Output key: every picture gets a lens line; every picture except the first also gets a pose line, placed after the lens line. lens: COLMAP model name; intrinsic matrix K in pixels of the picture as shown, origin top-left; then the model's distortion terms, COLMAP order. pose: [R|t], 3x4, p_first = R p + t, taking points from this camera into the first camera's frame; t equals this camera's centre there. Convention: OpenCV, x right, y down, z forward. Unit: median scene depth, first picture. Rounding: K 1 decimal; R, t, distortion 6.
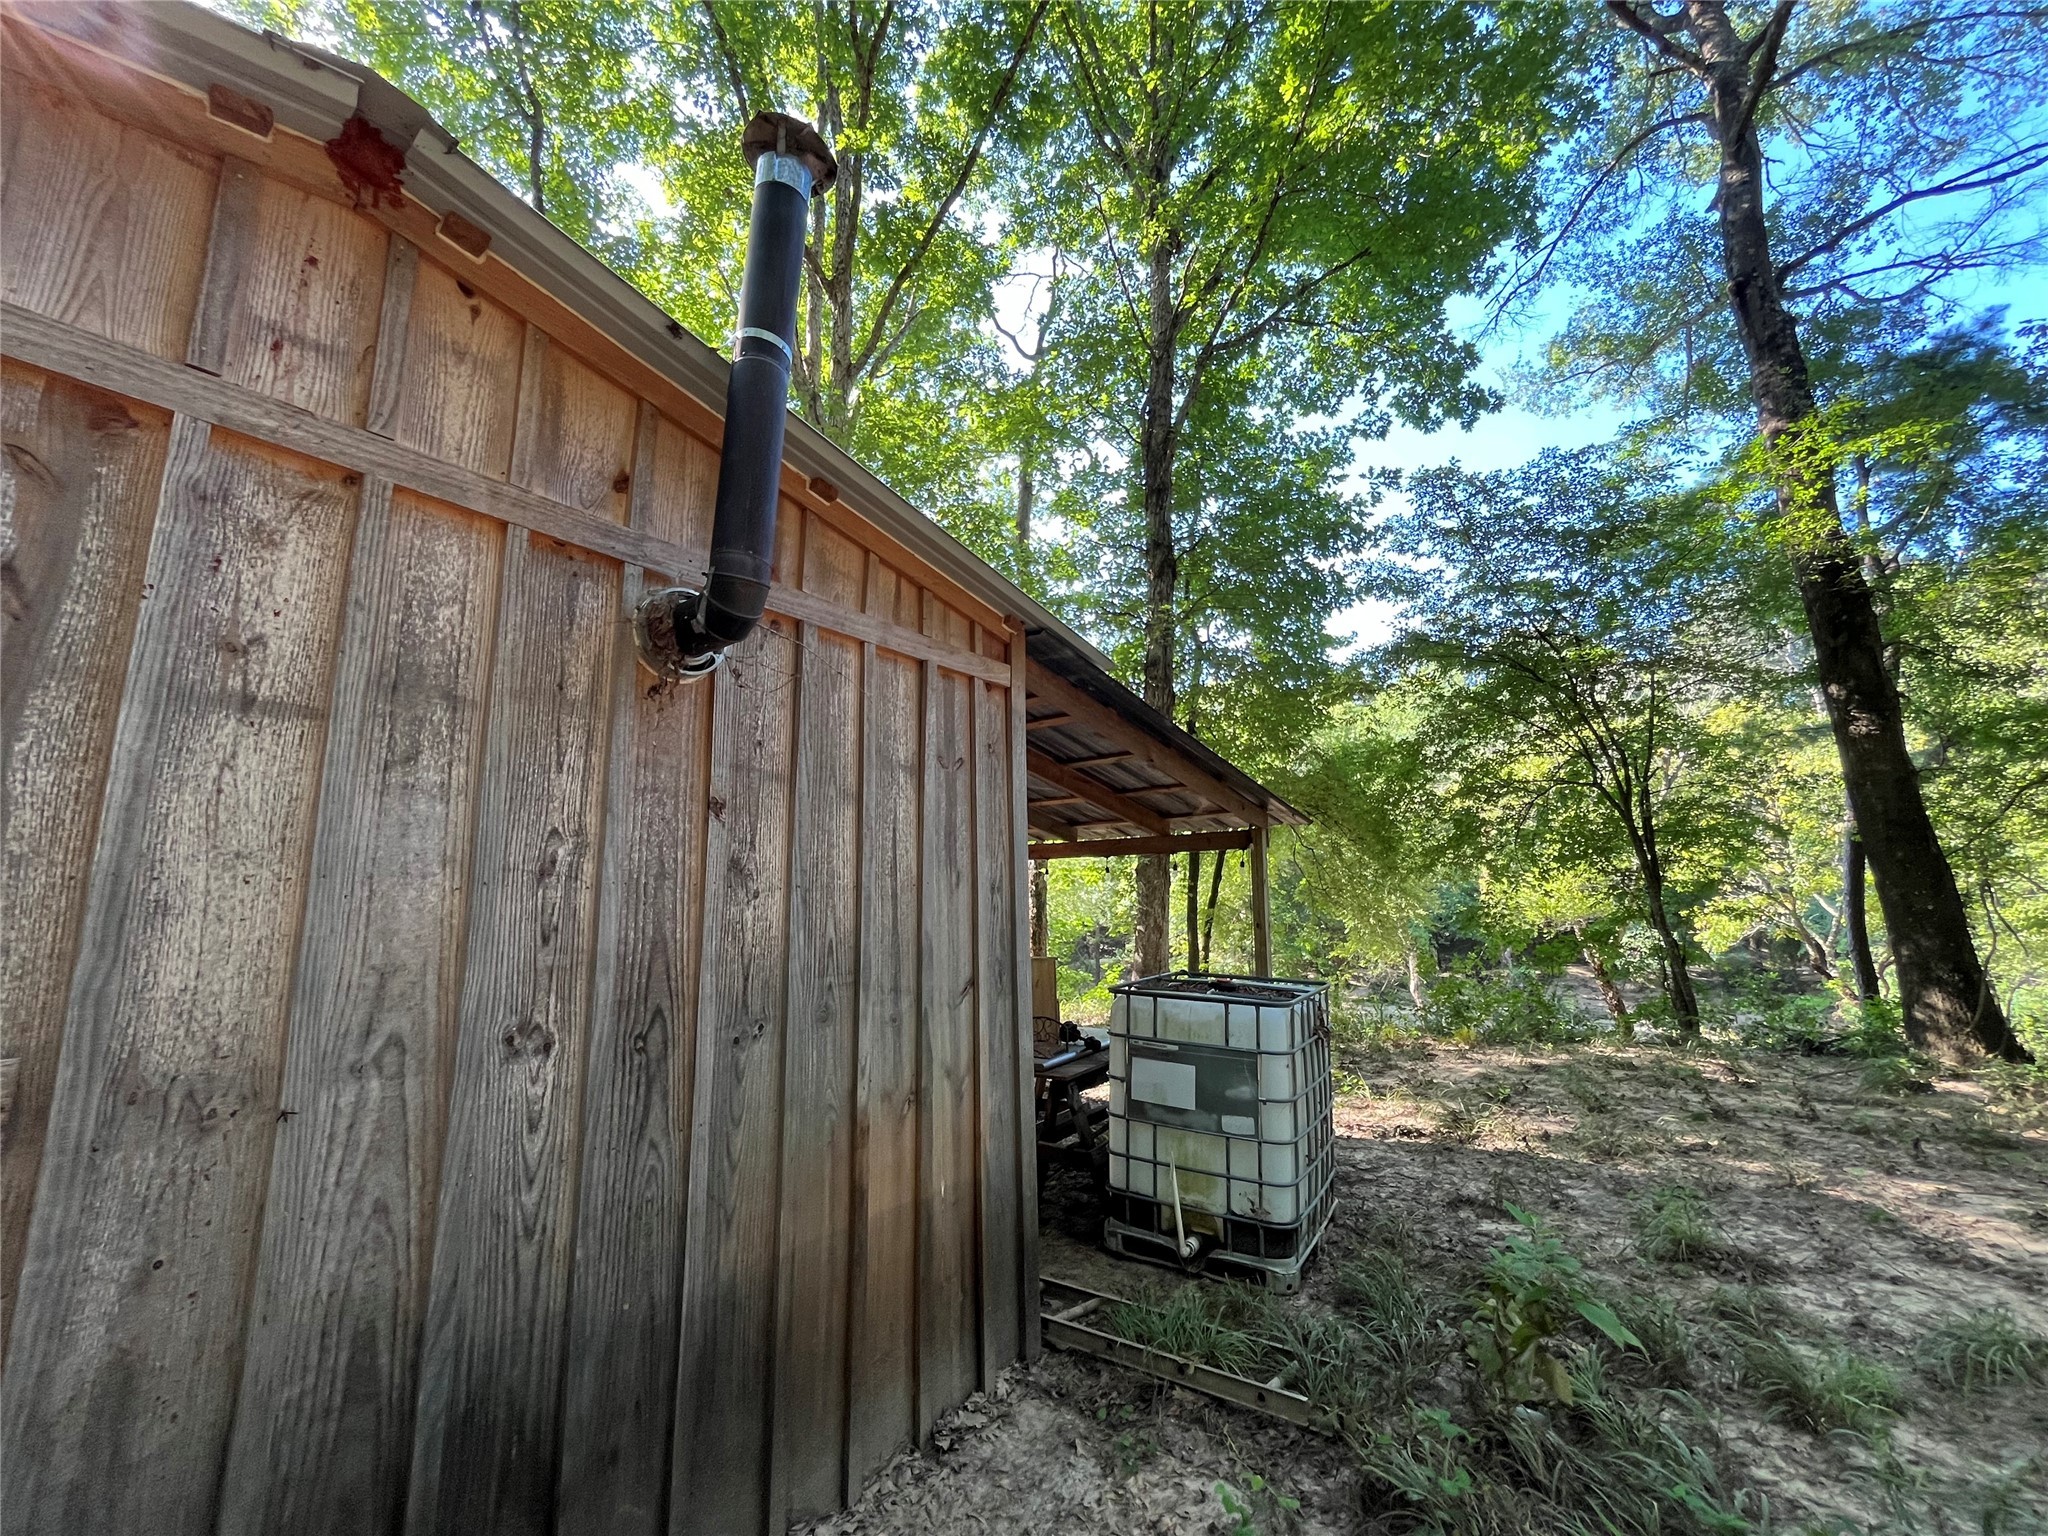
lens RADIAL K [[834.9, 0, 1024.0], [0, 834.9, 768.0], [0, 0, 1]] dist [0.001061, 0.000498]
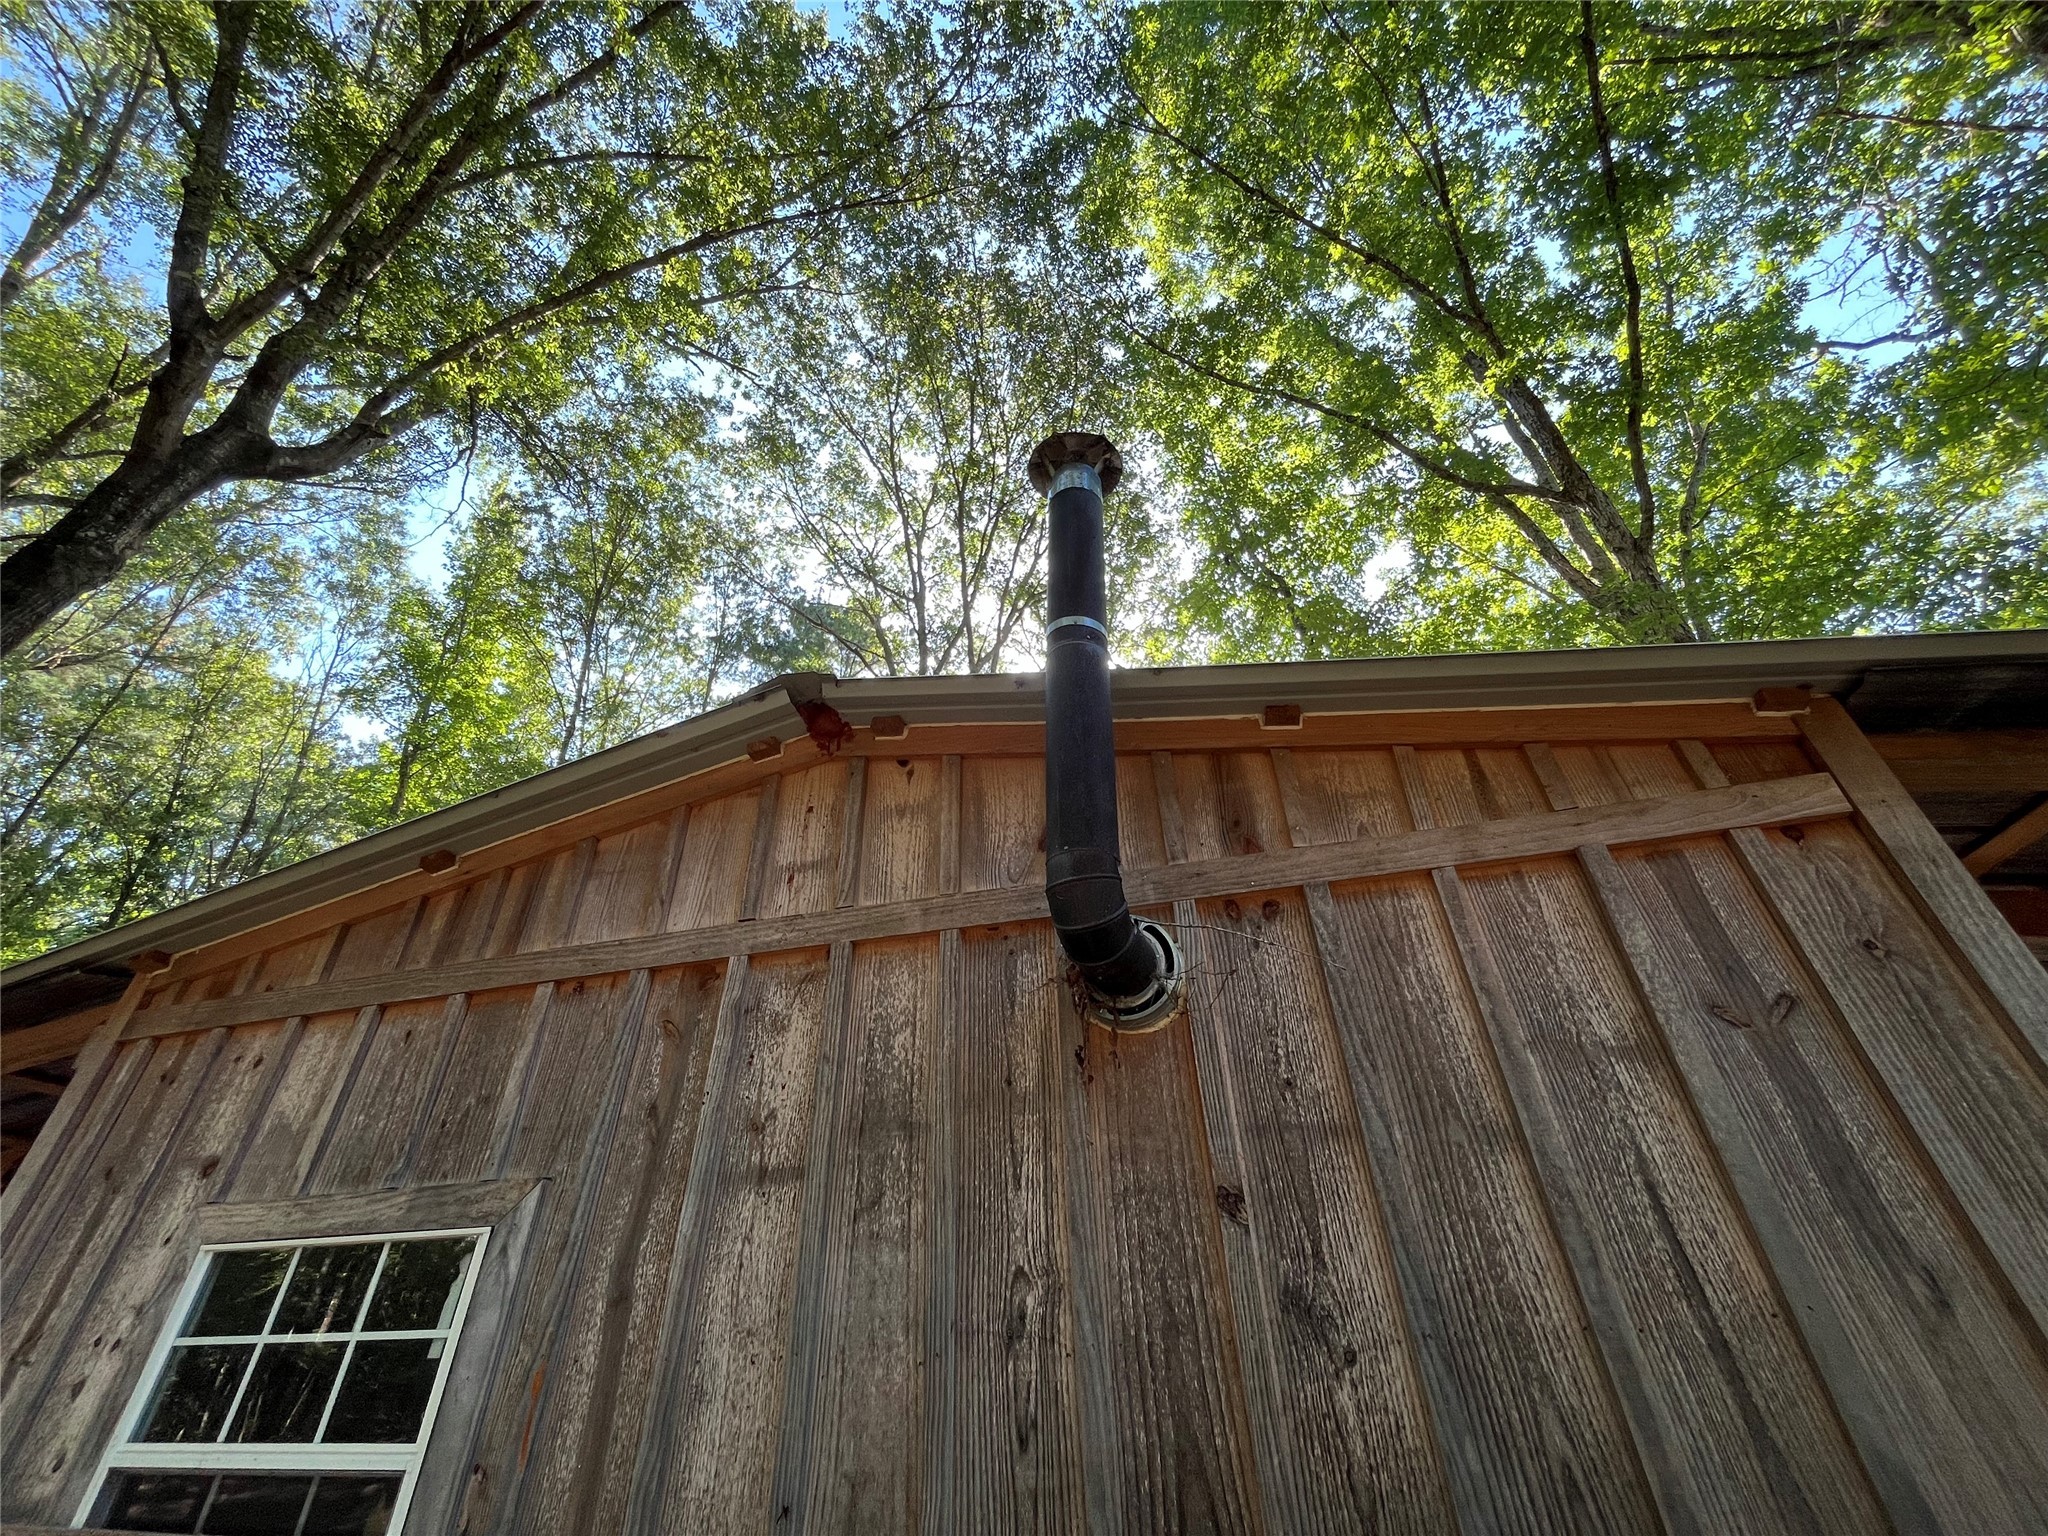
lens RADIAL K [[827.6, 0, 1009.8], [0, 827.6, 770.2], [0, 0, 1]] dist [-0.000666, 0.000142]
pose [[0.388509, -0.527457, -0.755546, 0.121289], [0.173963, 0.847199, -0.501987, 0.027324], [0.904874, 0.063589, 0.420903, 0.264095]]
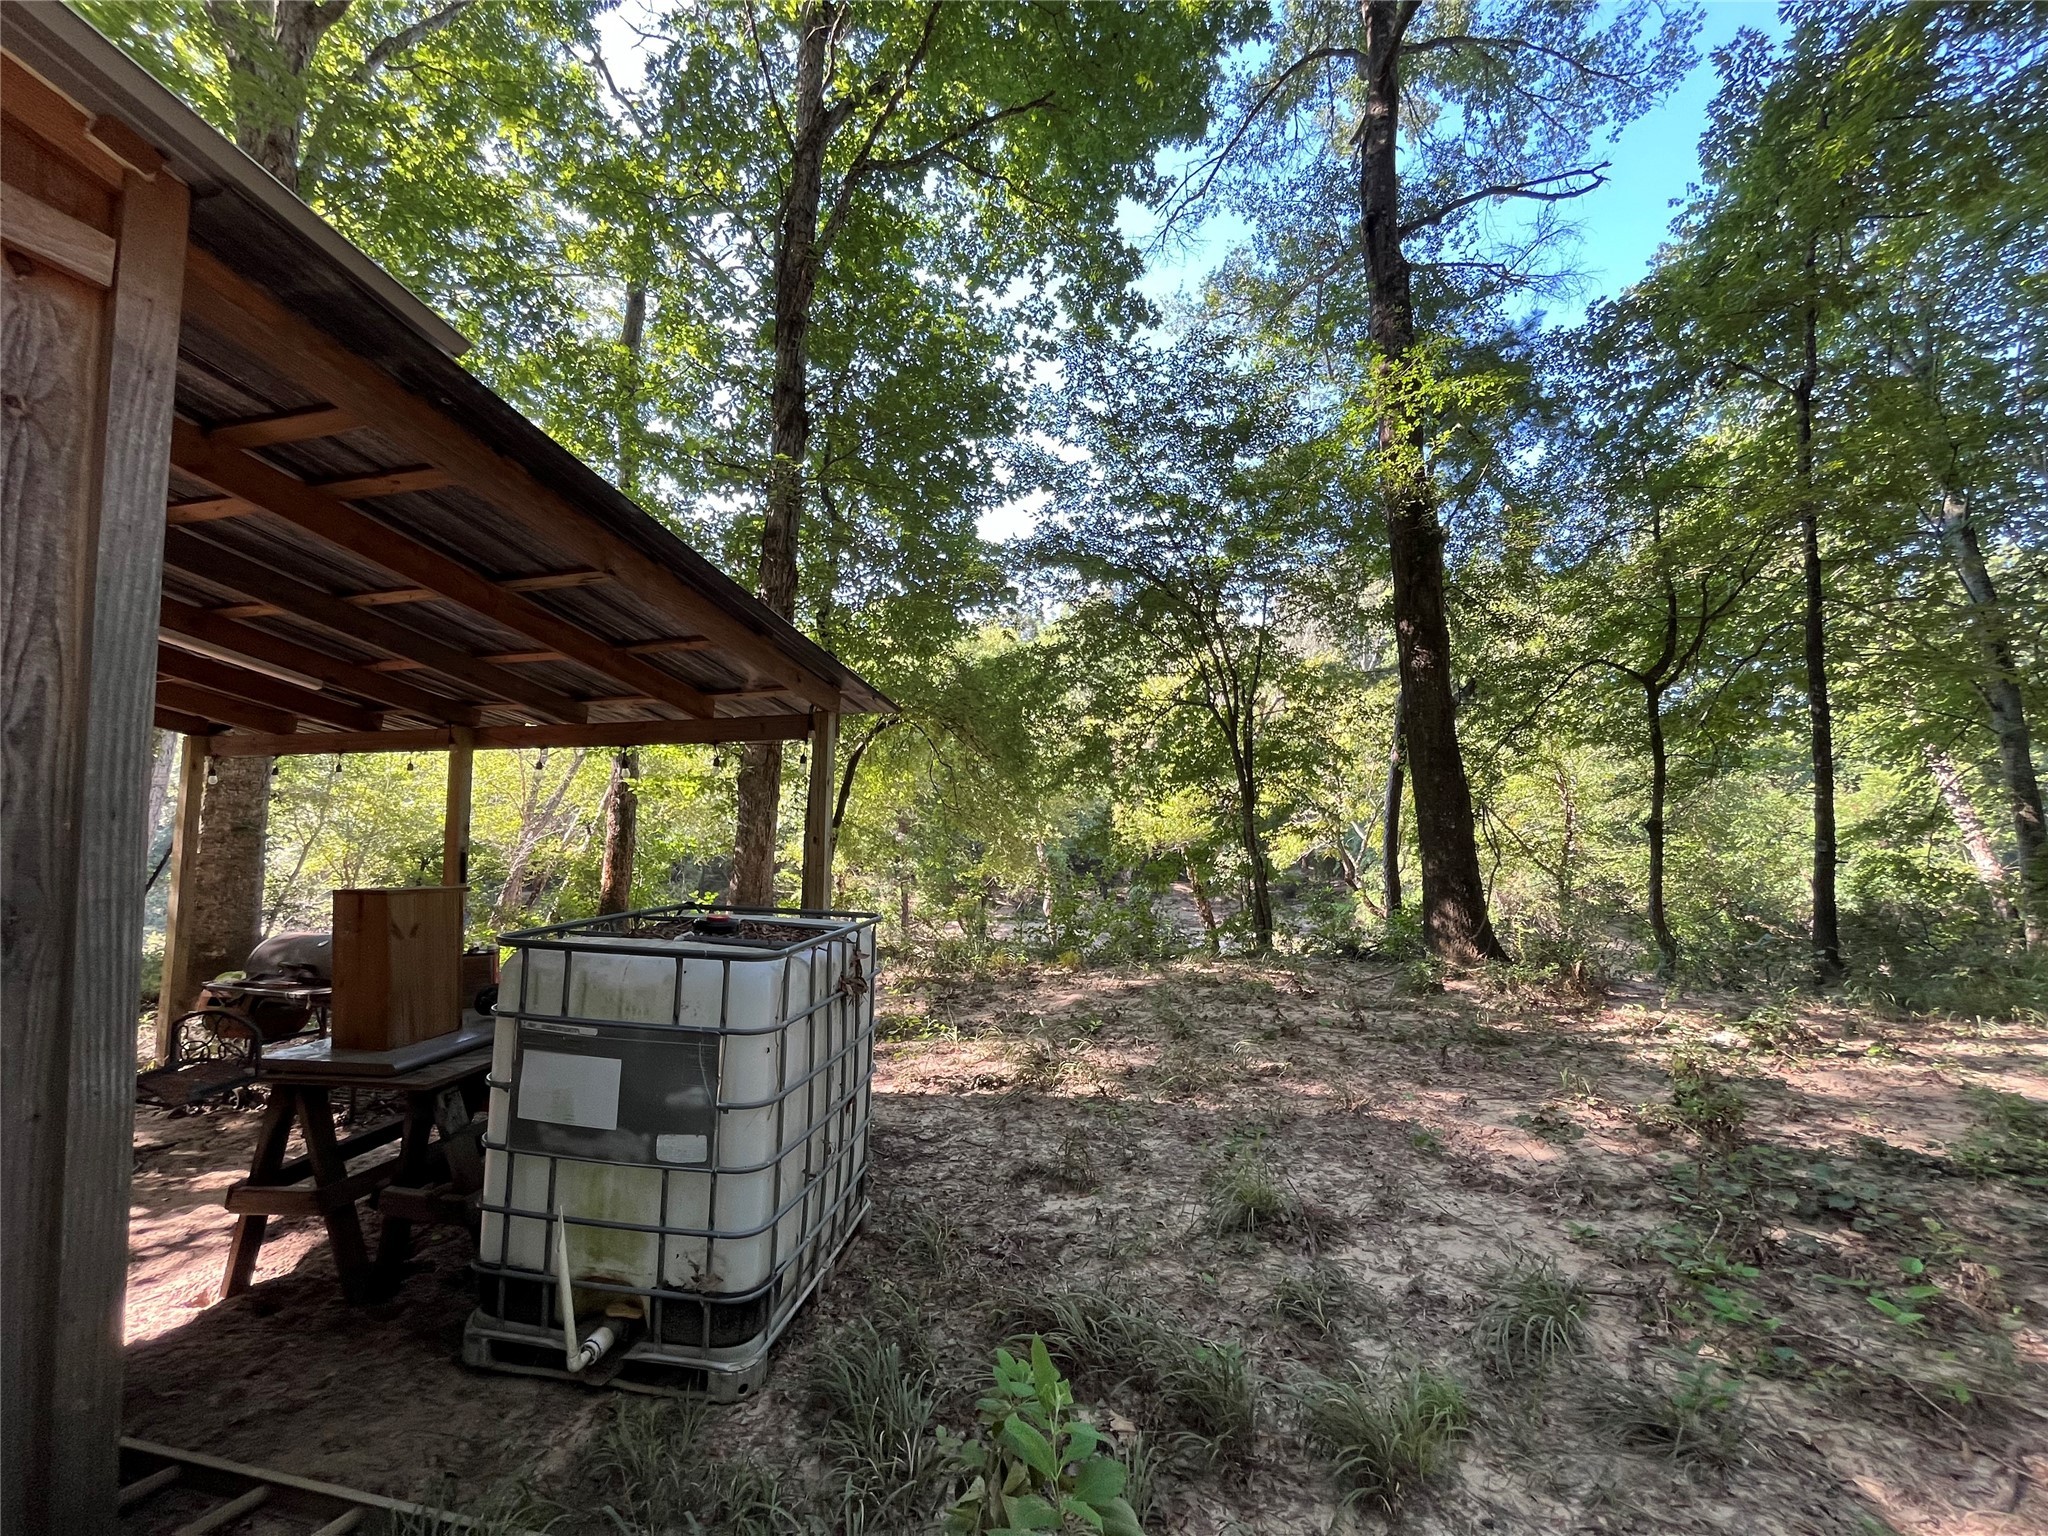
lens RADIAL K [[834.9, 0, 1024.0], [0, 834.9, 768.0], [0, 0, 1]] dist [0.001061, 0.000498]
pose [[0.925876, 0.035511, 0.376155, 0.198734], [-0.068708, 0.994798, 0.075205, 0.064642], [-0.371528, -0.095476, 0.923500, 0.285919]]
